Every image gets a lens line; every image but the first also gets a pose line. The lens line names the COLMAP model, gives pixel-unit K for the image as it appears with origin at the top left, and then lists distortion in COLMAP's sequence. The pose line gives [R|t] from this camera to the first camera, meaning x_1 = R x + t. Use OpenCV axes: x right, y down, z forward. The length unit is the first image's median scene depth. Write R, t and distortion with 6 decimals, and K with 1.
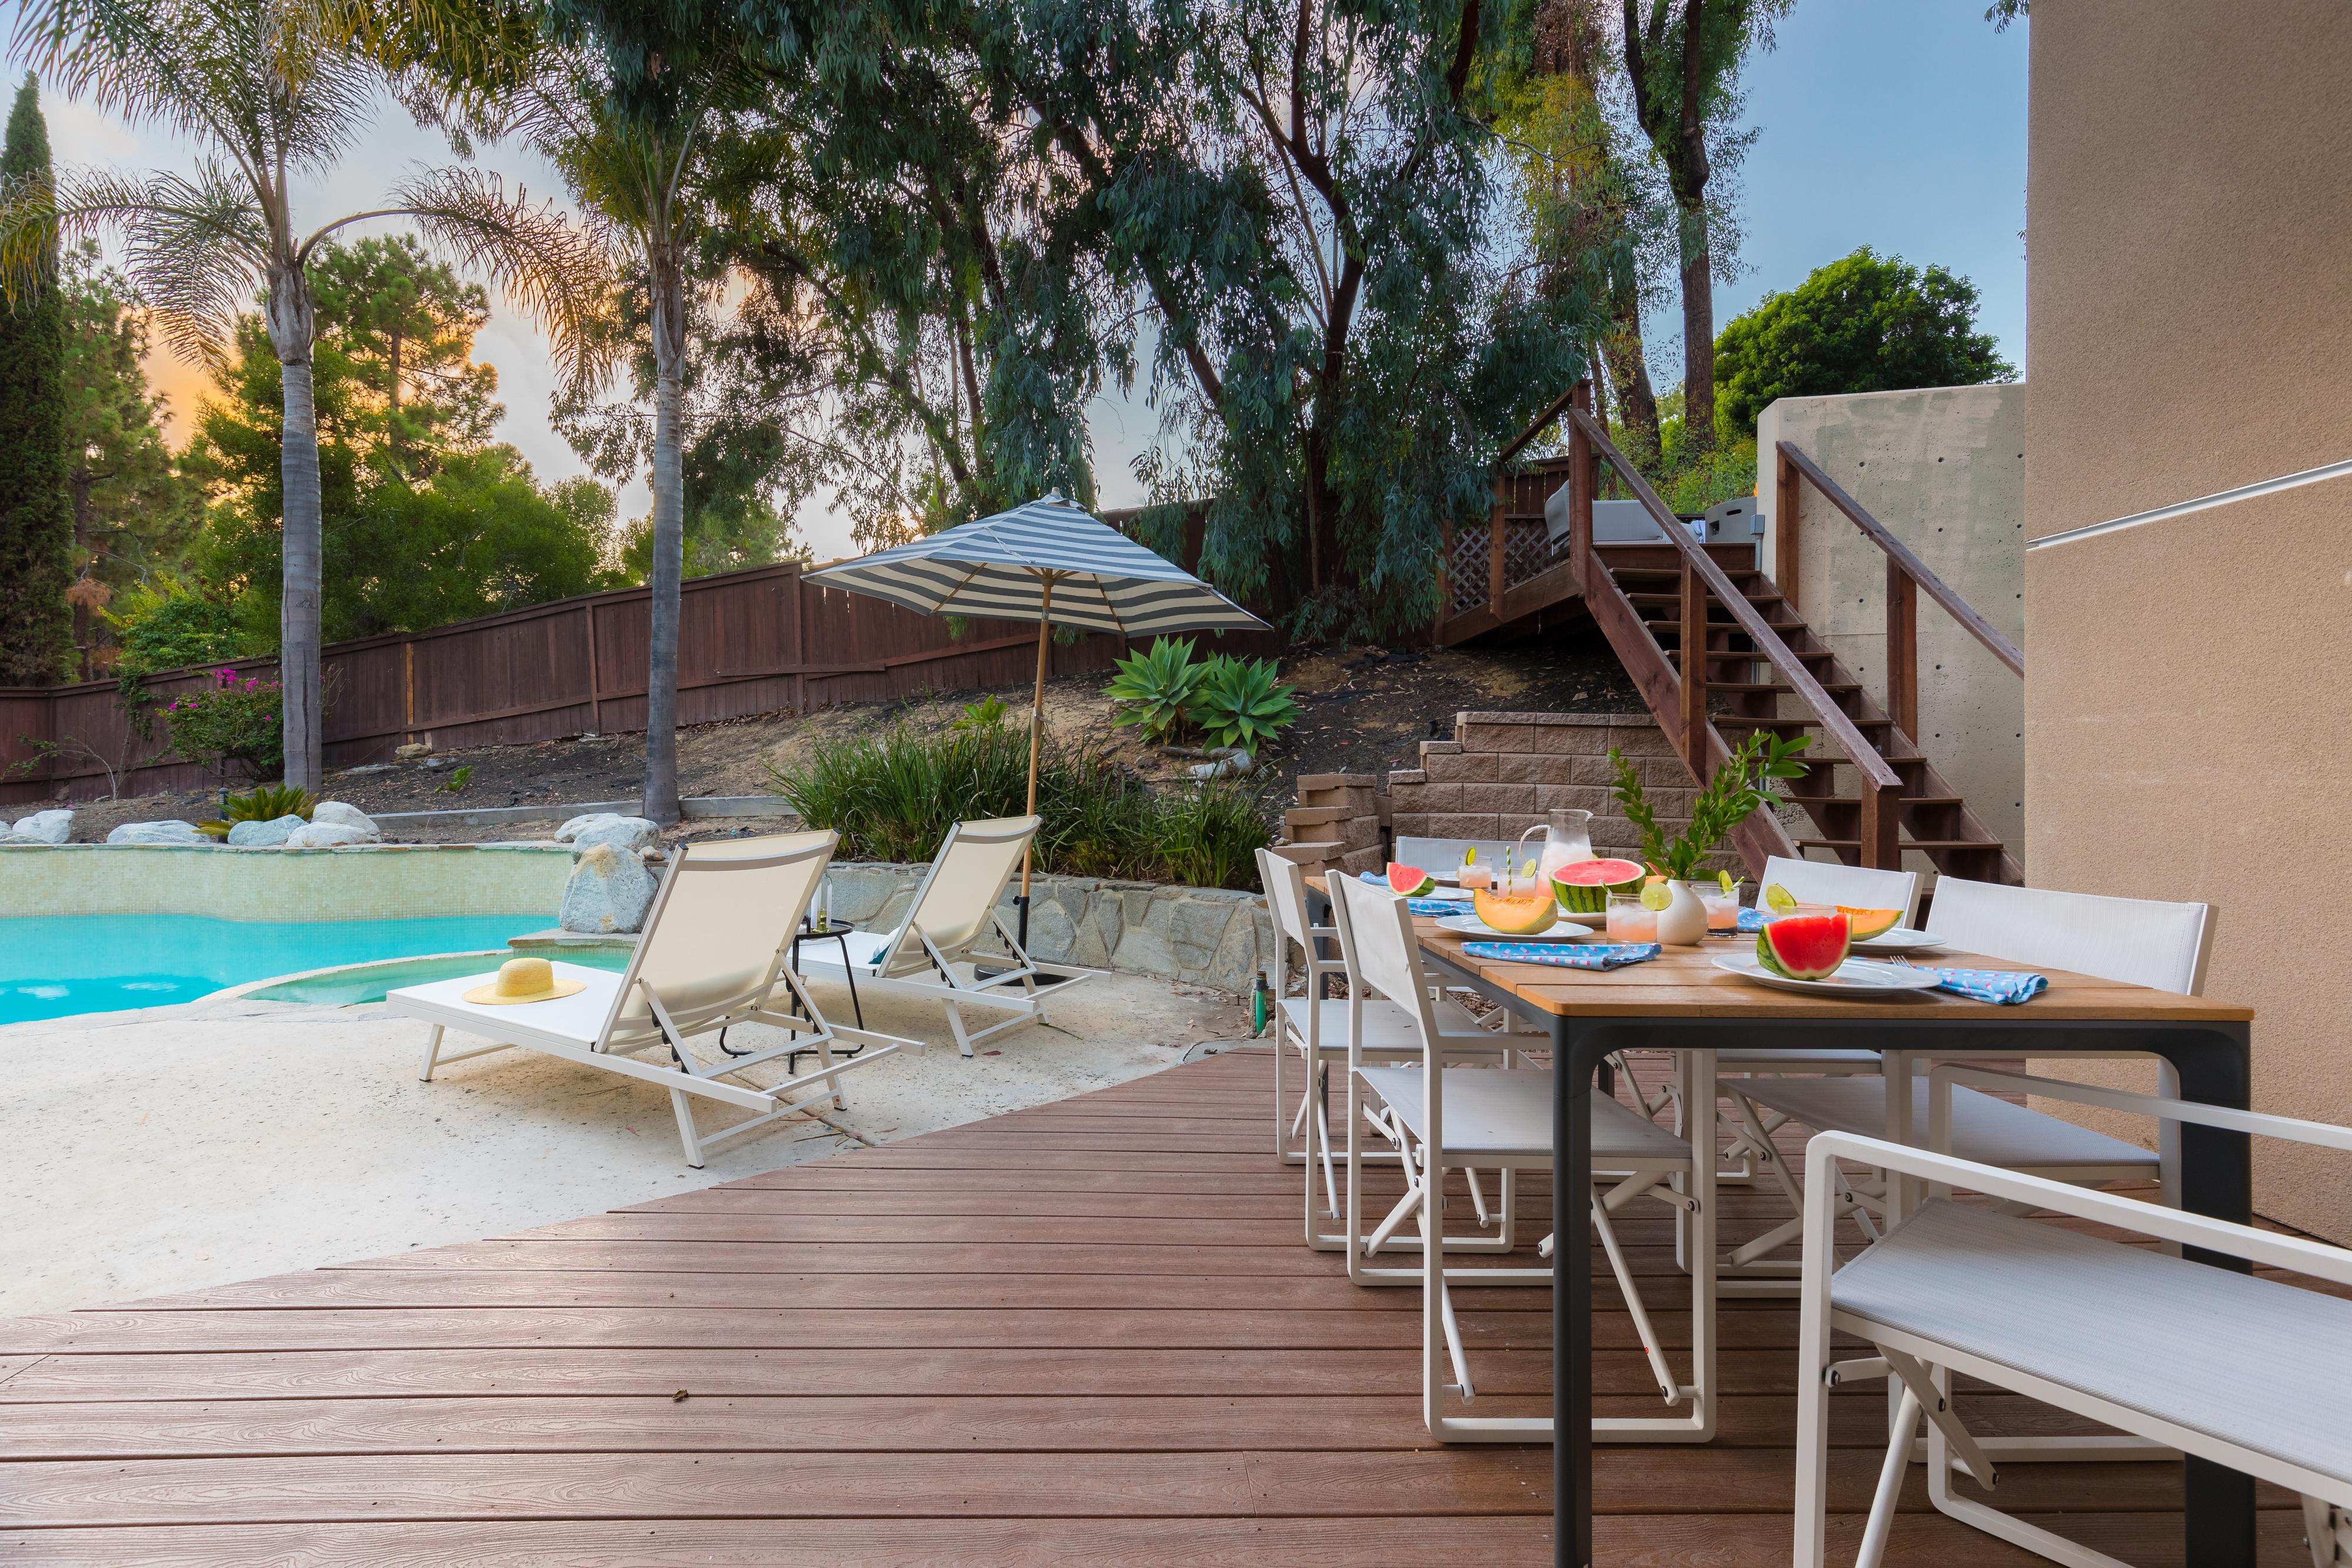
lens RADIAL K [[1115.7, 0, 1173.0], [0, 1115.7, 771.2], [0, 0, 1]] dist [-0.000781, 0.000310]
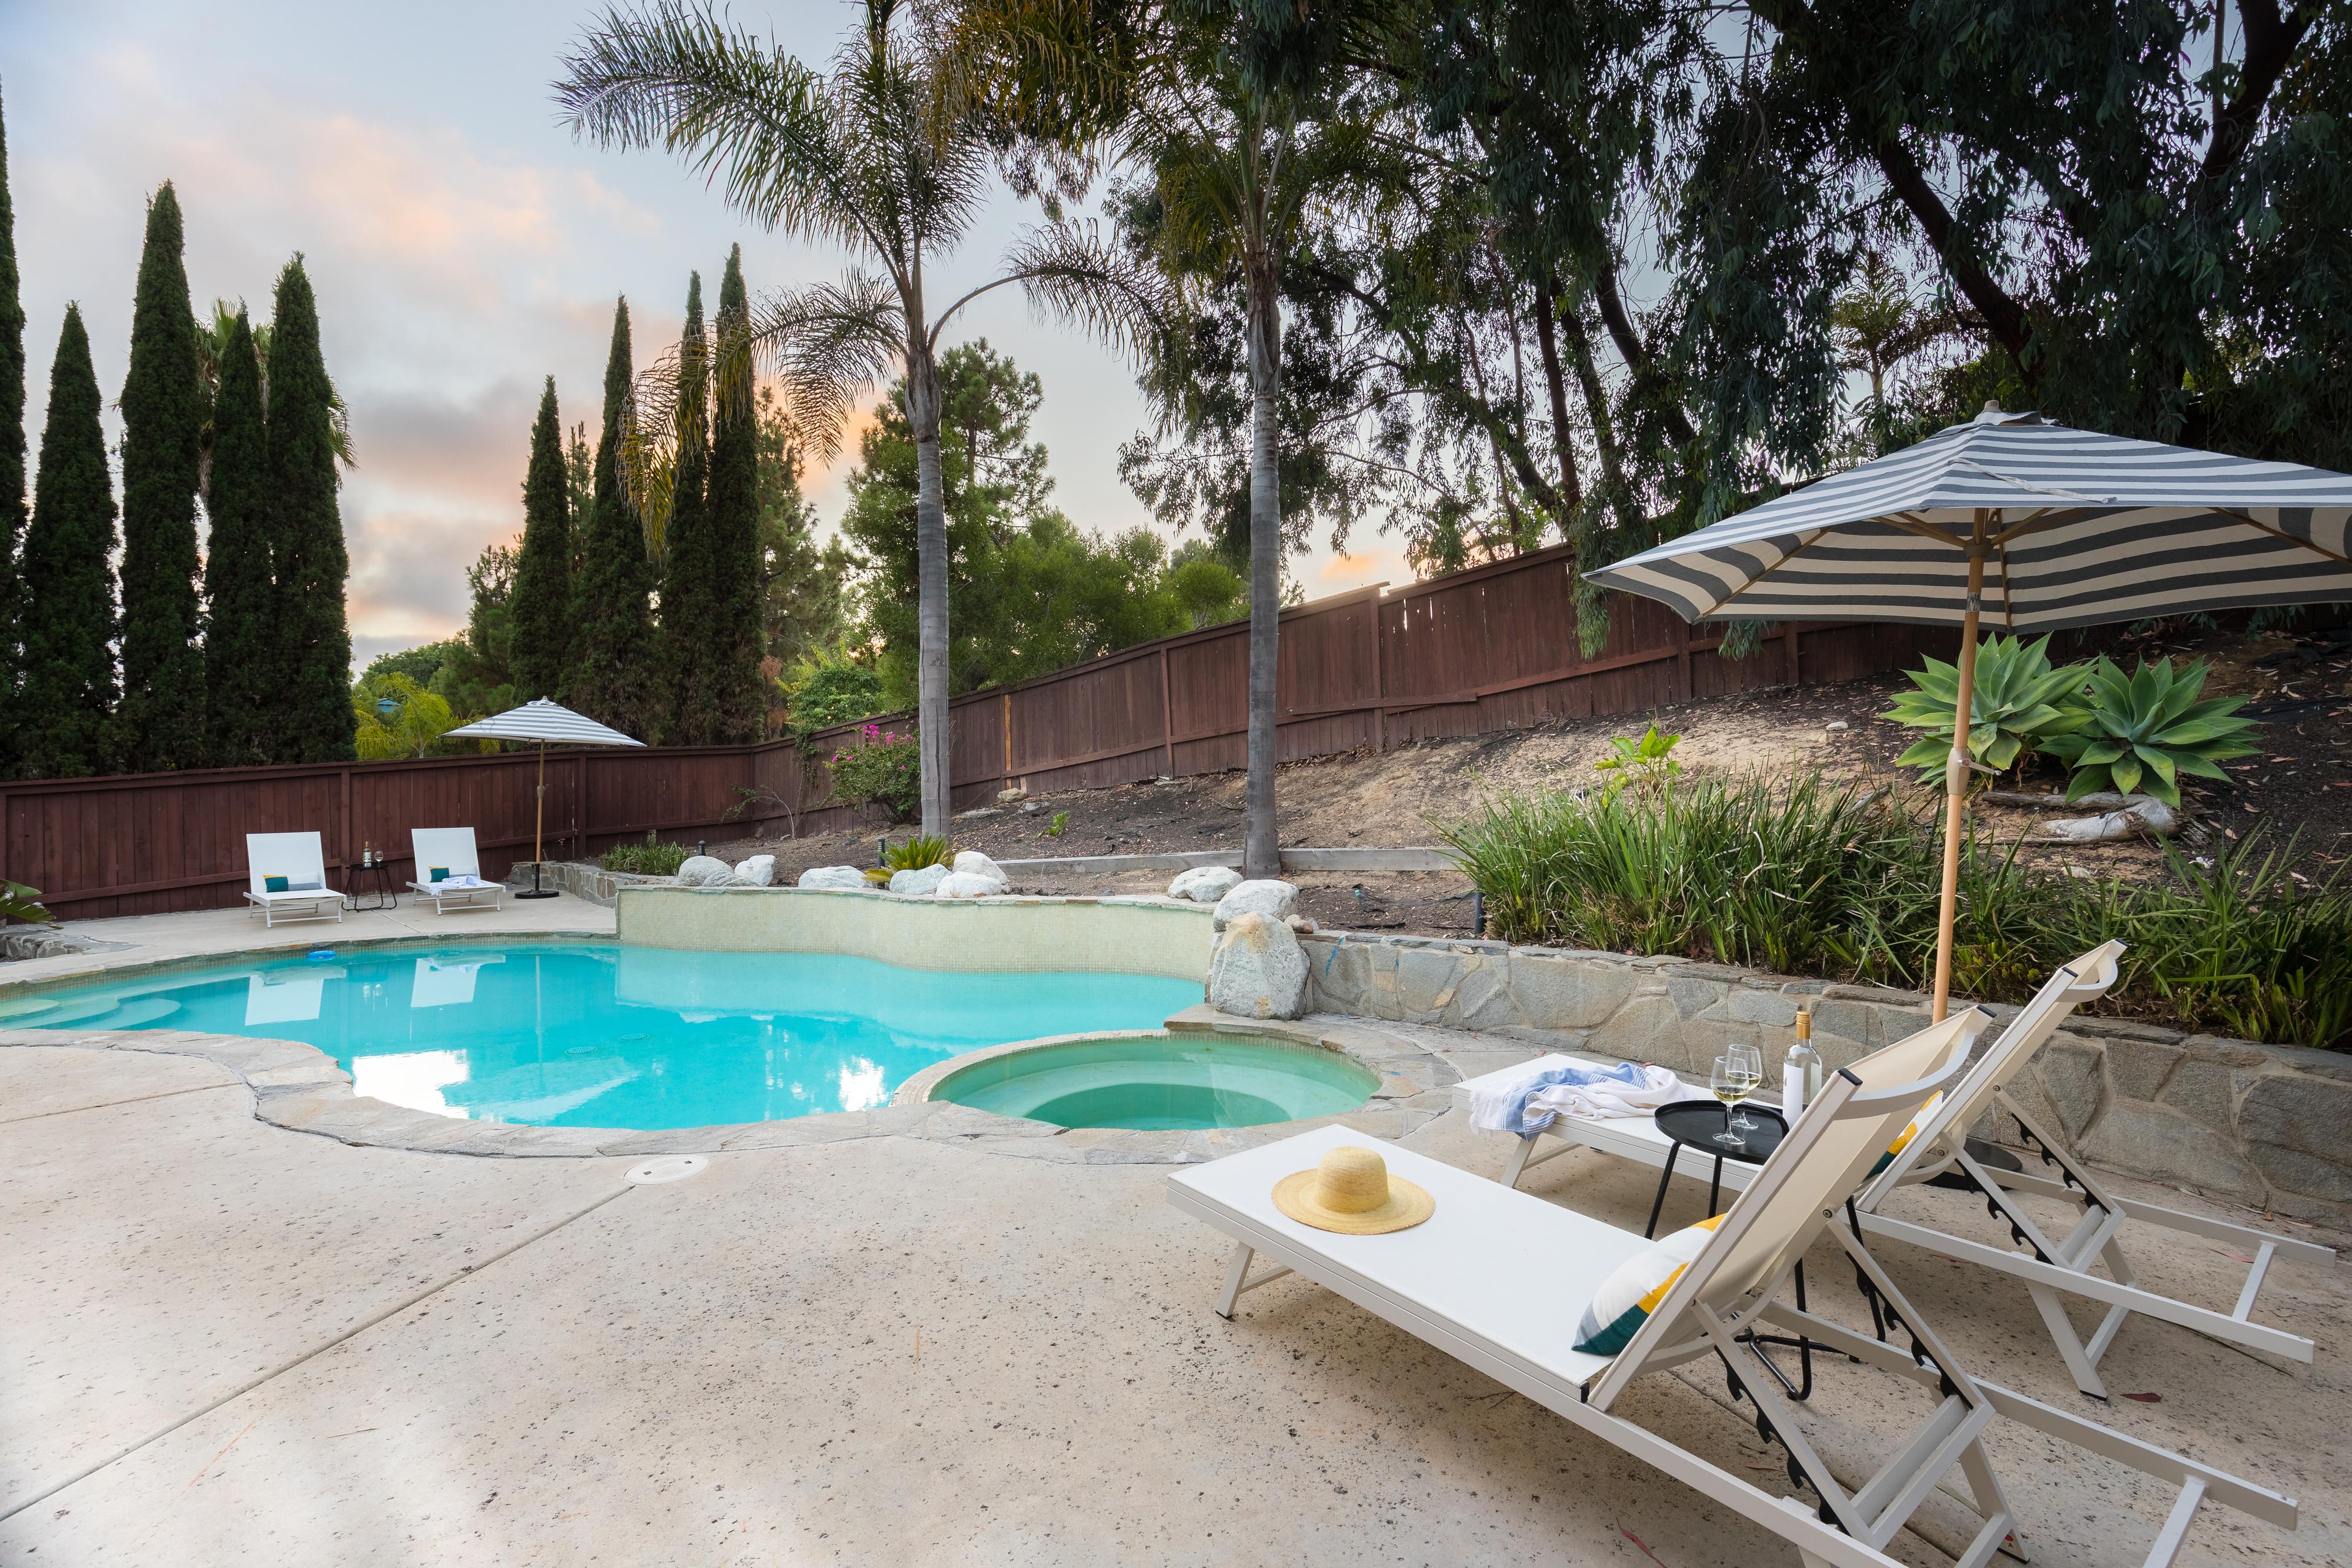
lens RADIAL K [[1073.9, 0, 1167.9], [0, 1073.9, 791.4], [0, 0, 1]] dist [0.001575, 0.000052]
pose [[0.917538, -0.010347, -0.397515, -0.135301], [0.008862, 0.999945, -0.005573, -0.014950], [0.397550, 0.001591, 0.917579, 0.115362]]
